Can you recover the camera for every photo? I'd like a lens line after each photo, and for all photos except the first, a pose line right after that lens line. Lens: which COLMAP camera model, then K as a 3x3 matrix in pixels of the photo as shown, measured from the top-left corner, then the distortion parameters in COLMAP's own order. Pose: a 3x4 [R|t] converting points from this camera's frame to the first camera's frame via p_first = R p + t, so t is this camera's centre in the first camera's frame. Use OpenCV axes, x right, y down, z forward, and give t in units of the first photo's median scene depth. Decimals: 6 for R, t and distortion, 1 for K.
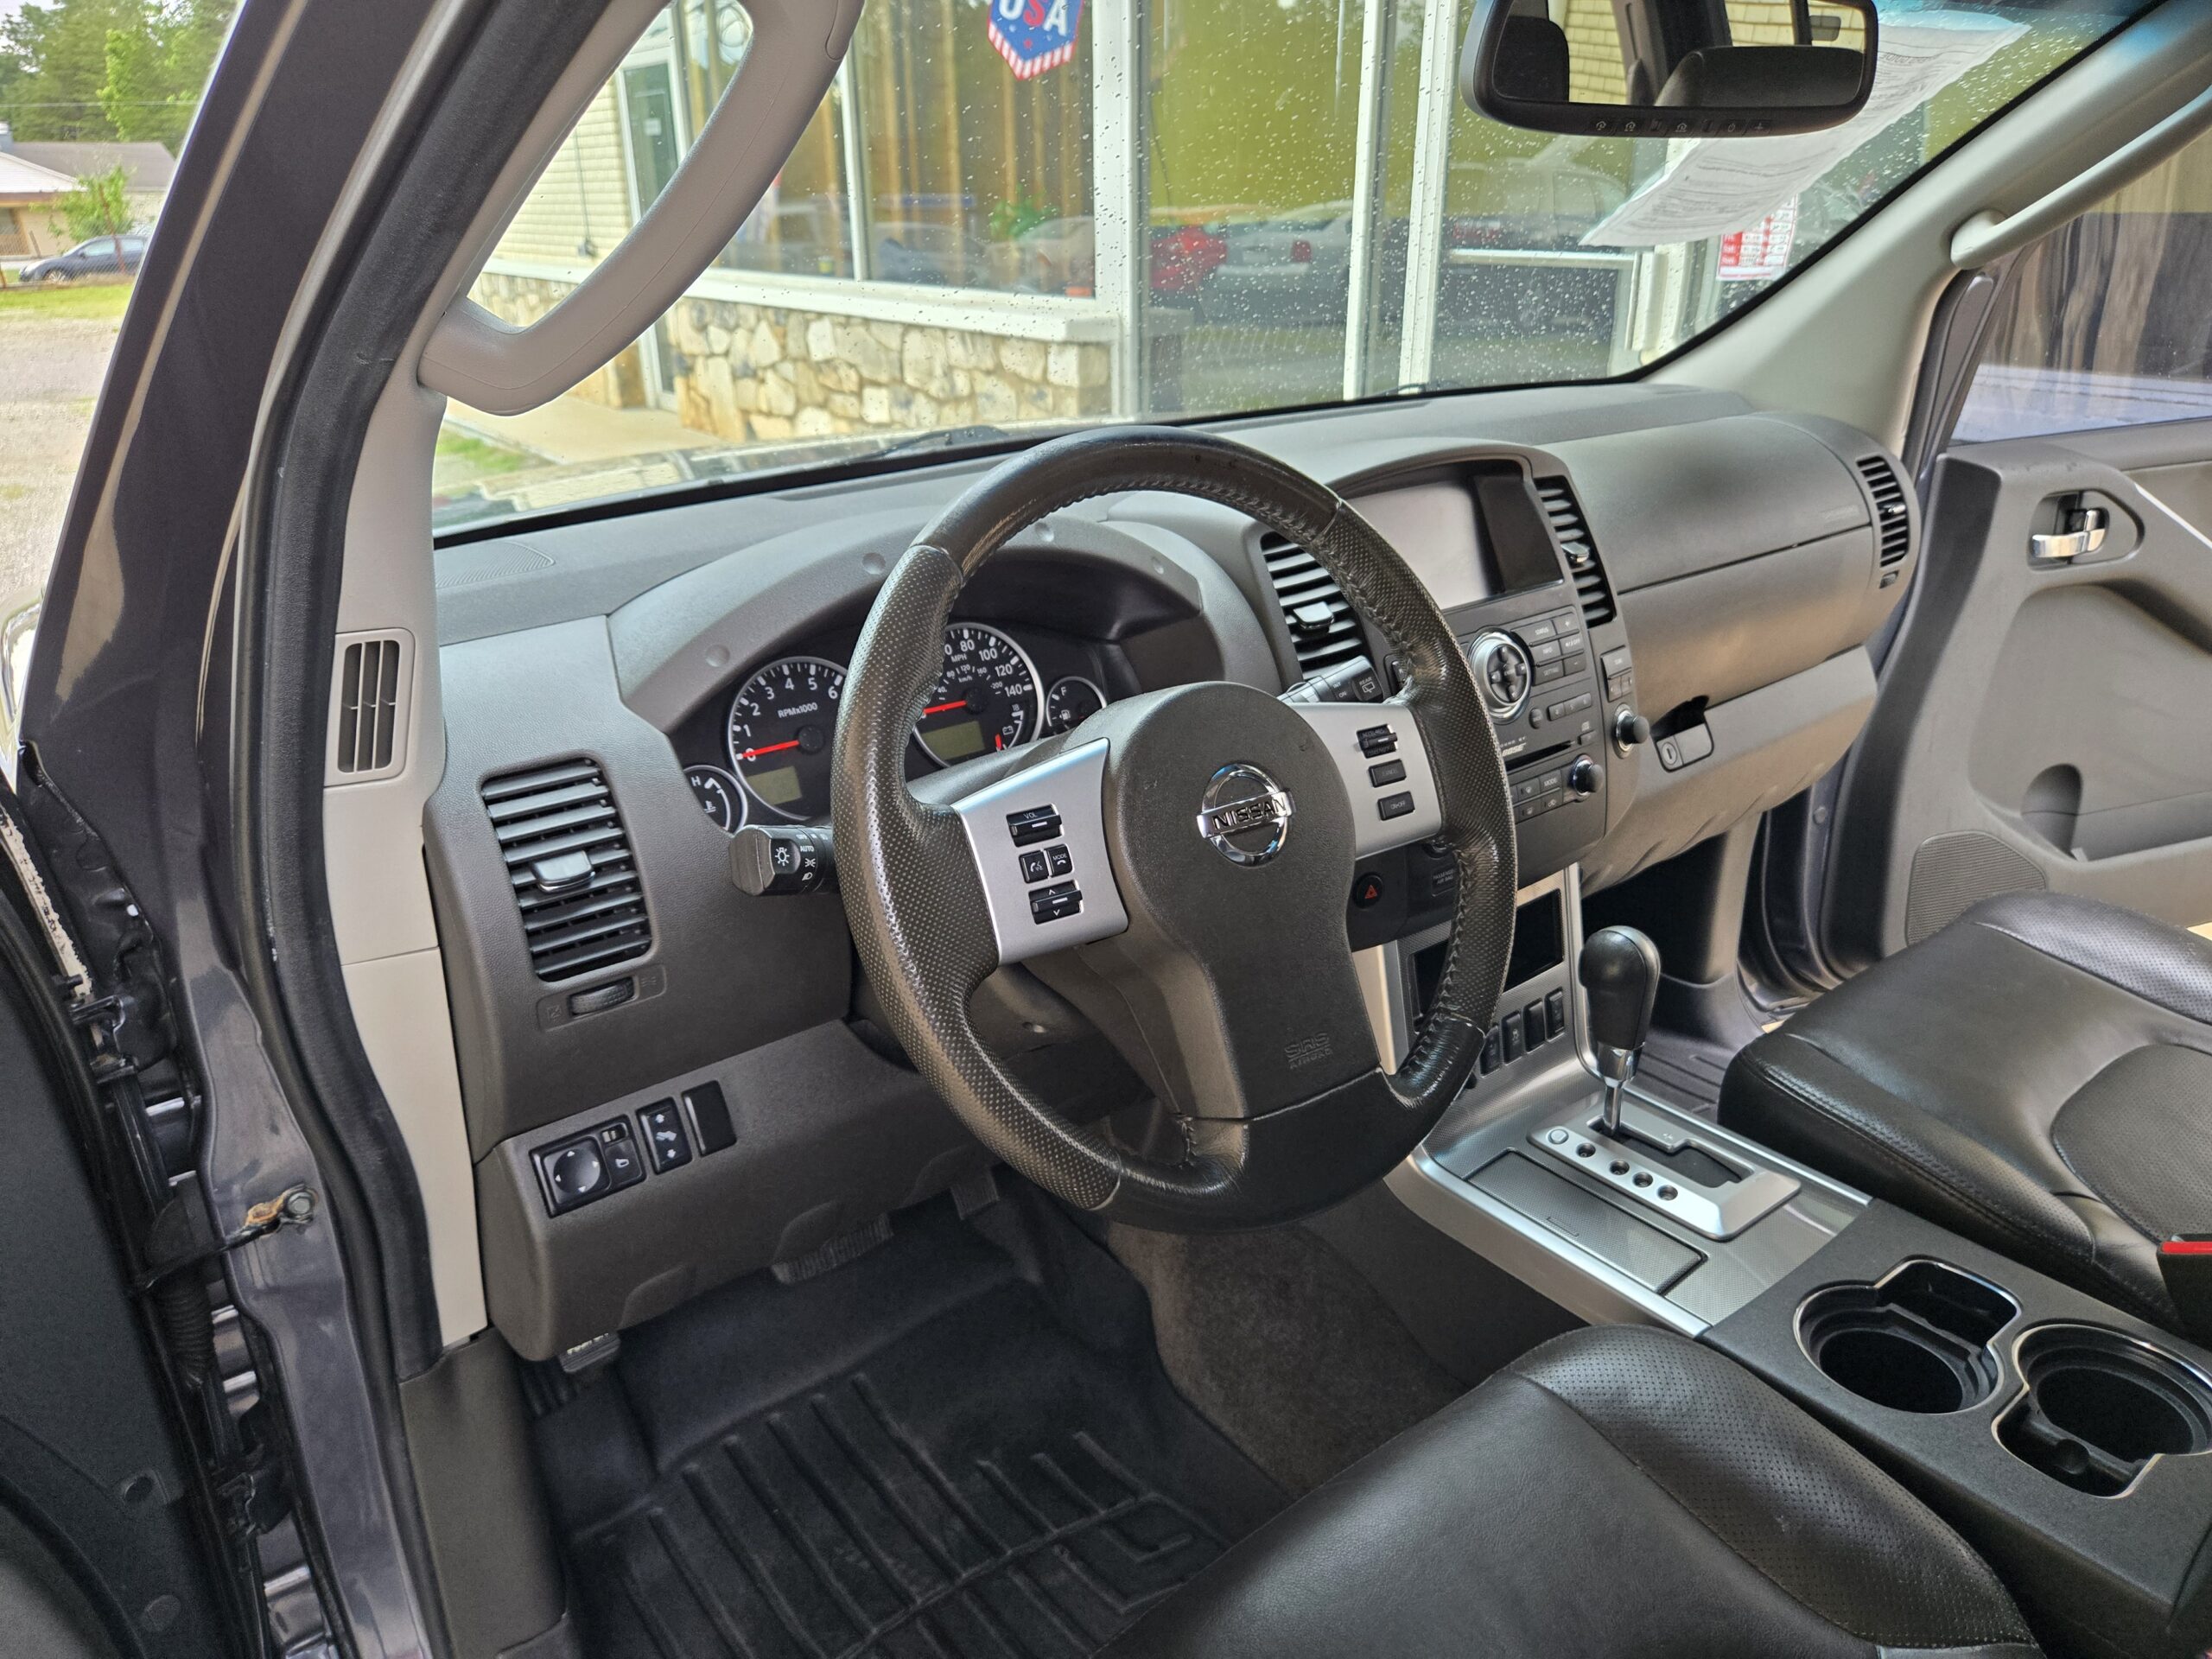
lens RADIAL K [[1518.9, 0, 1116.9], [0, 1518.9, 837.6], [0, 0, 1]] dist [0.059853, -0.058471]
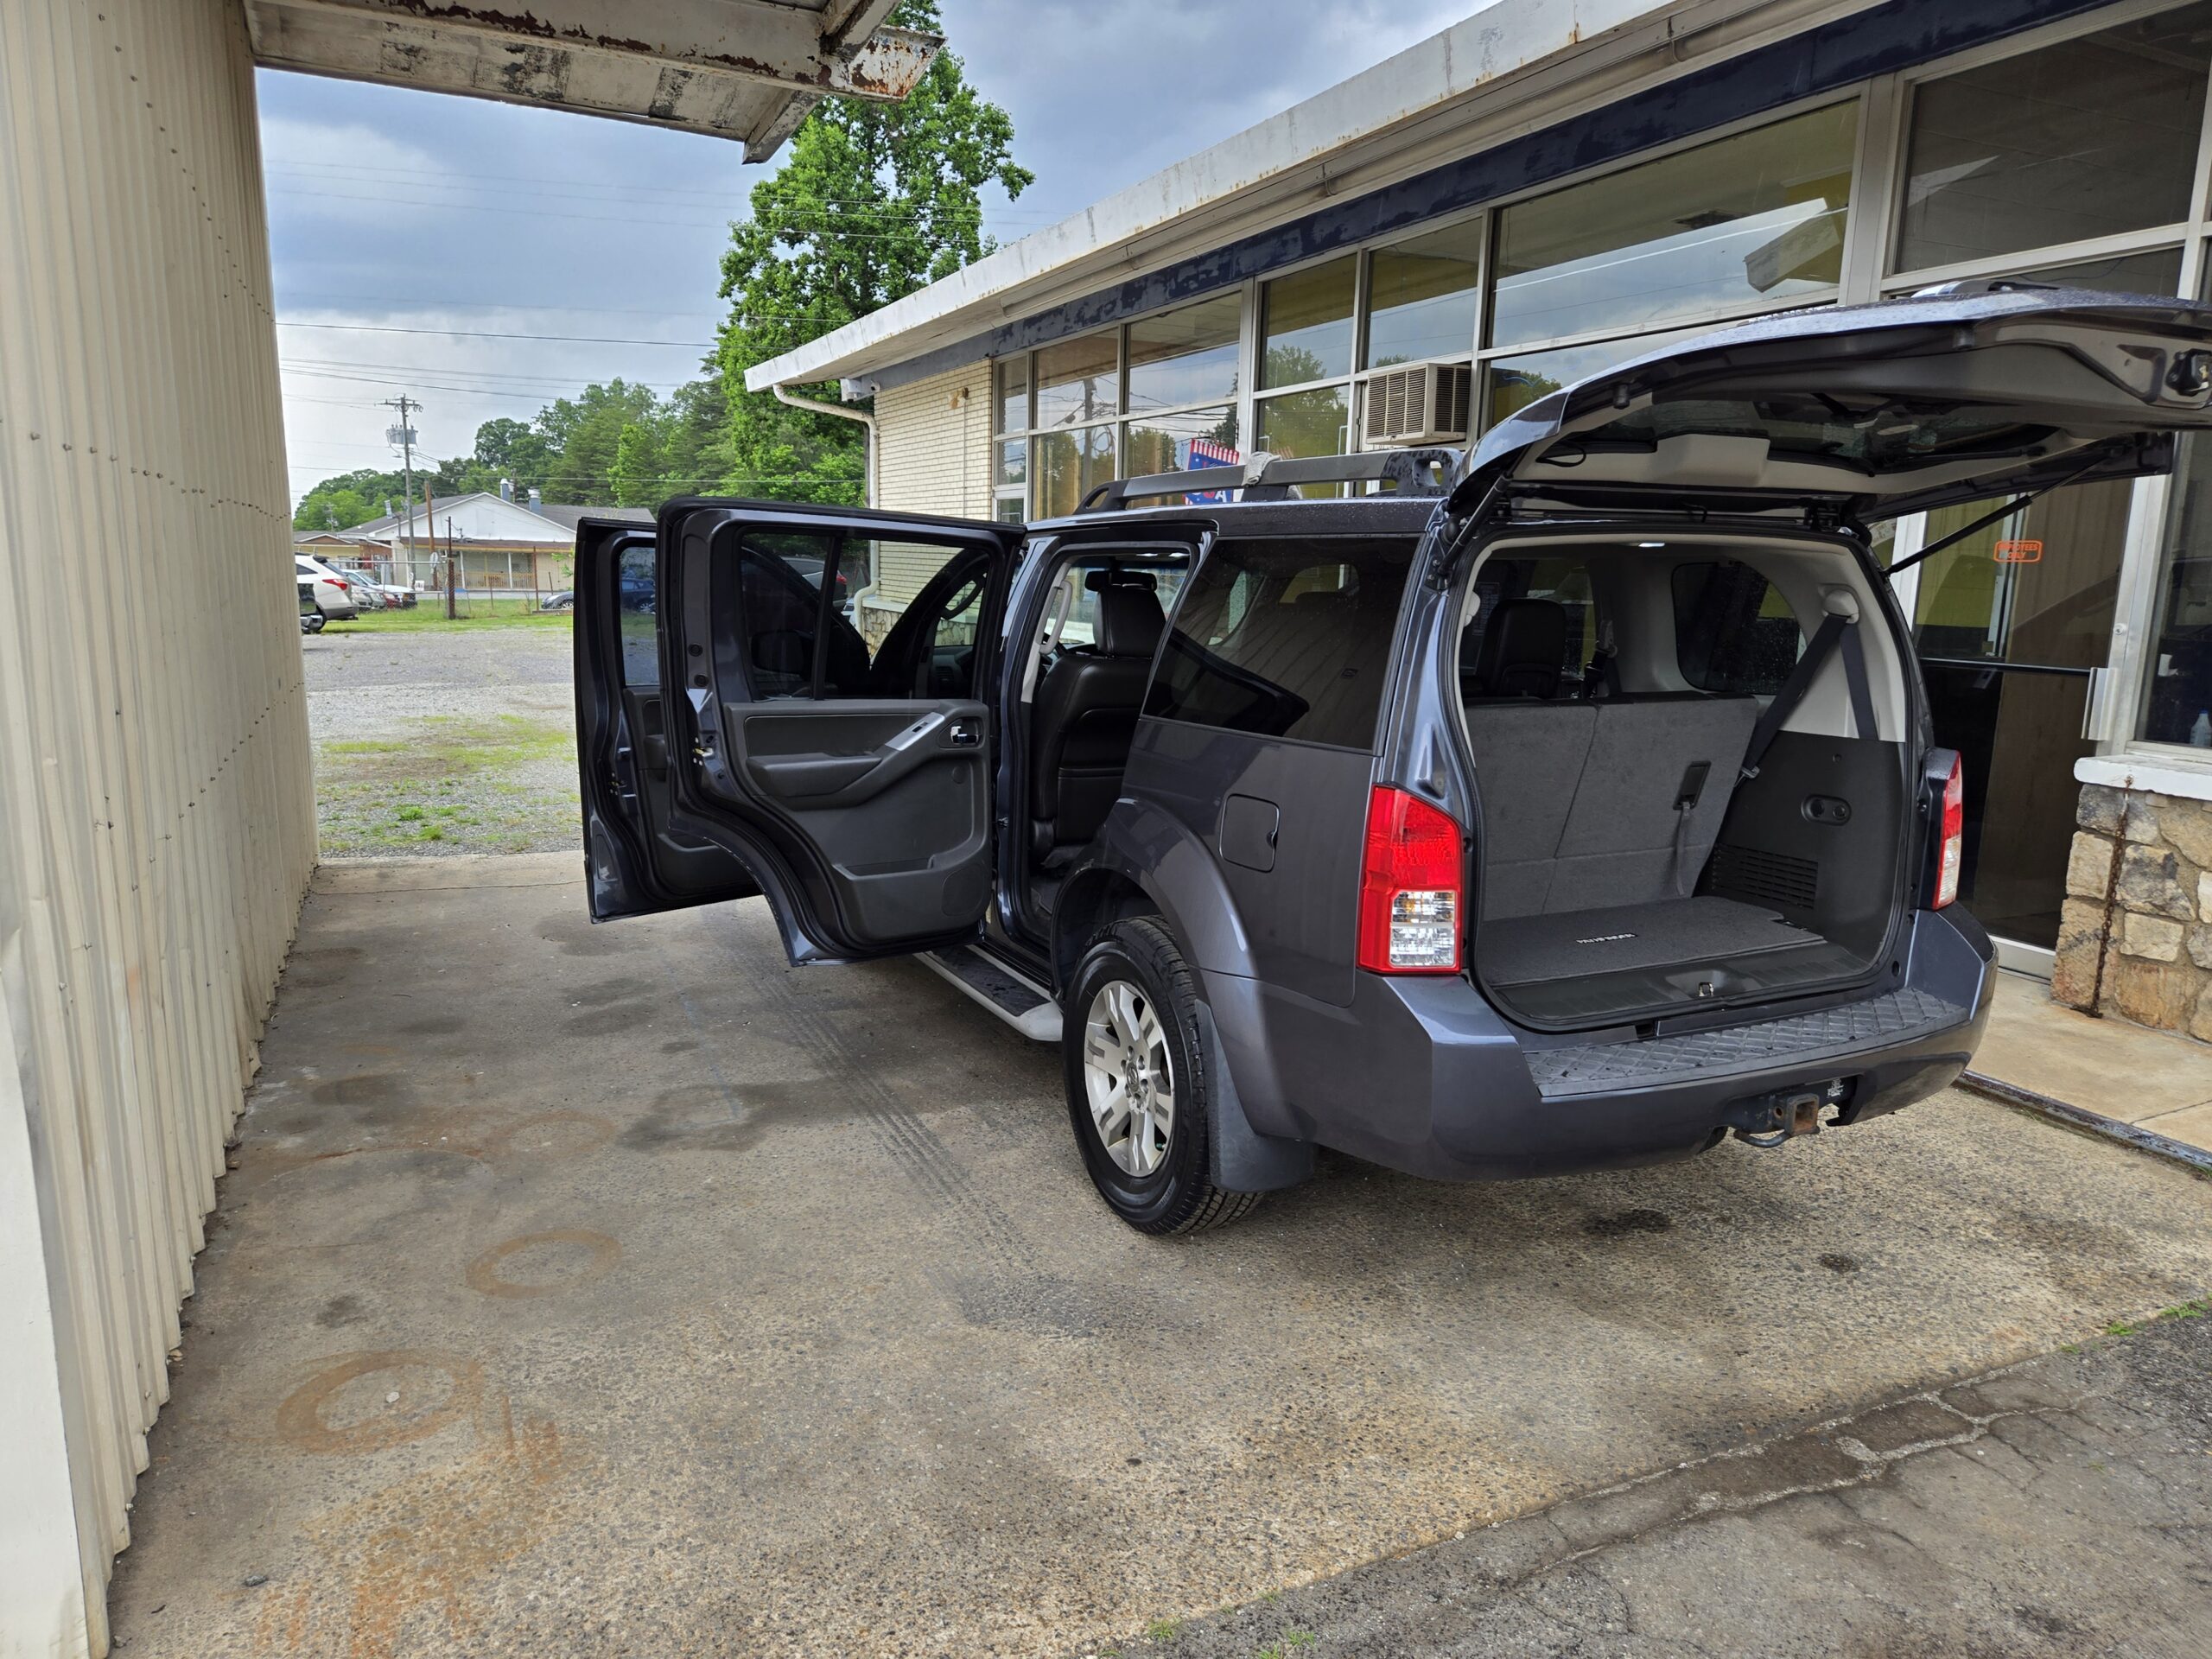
lens RADIAL K [[1518.9, 0, 1146.4], [0, 1518.9, 843.1], [0, 0, 1]] dist [0.059853, -0.058471]
pose [[0.980572, 0.067817, -0.184062, 1.459994], [-0.105940, 0.972809, -0.205960, 1.606756], [0.165089, 0.221458, 0.961094, -4.167567]]
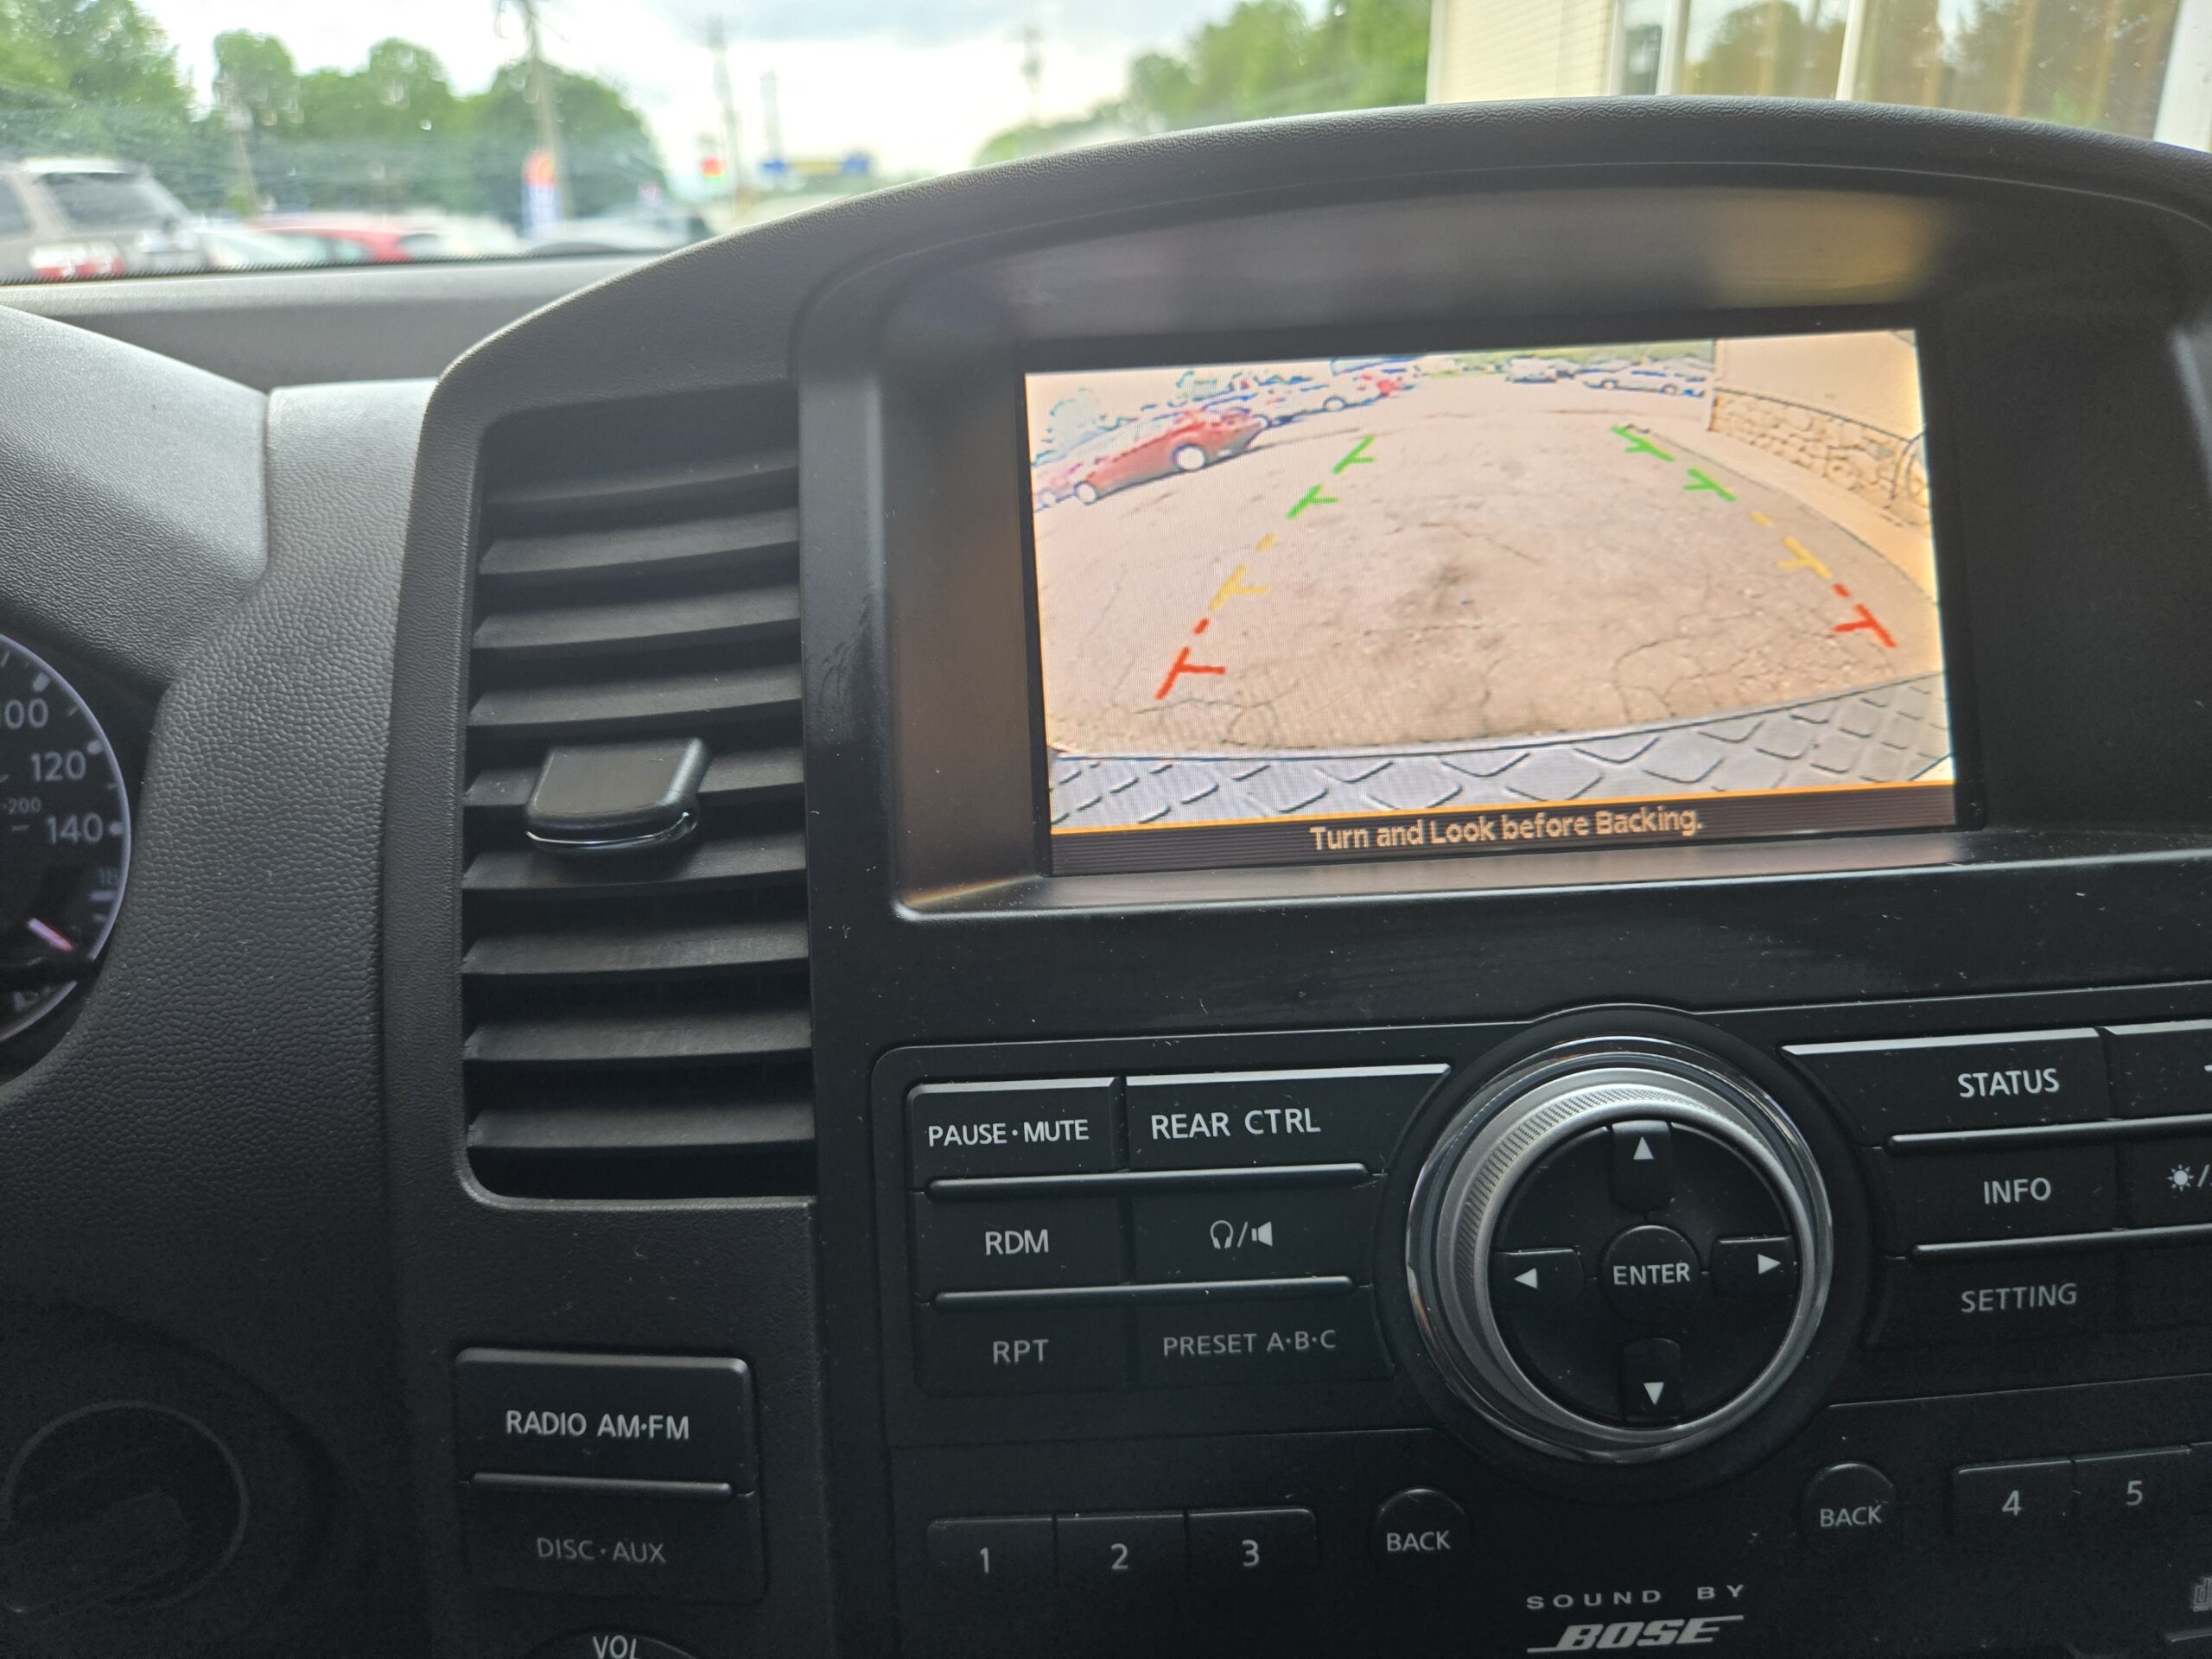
lens RADIAL K [[1518.9, 0, 1103.0], [0, 1518.9, 849.8], [0, 0, 1]] dist [0.059853, -0.058471]
pose [[0.811498, 0.217153, -0.542508, 0.311523], [-0.207901, 0.974933, 0.079258, -0.169462], [0.546121, 0.048470, 0.836303, 0.845177]]
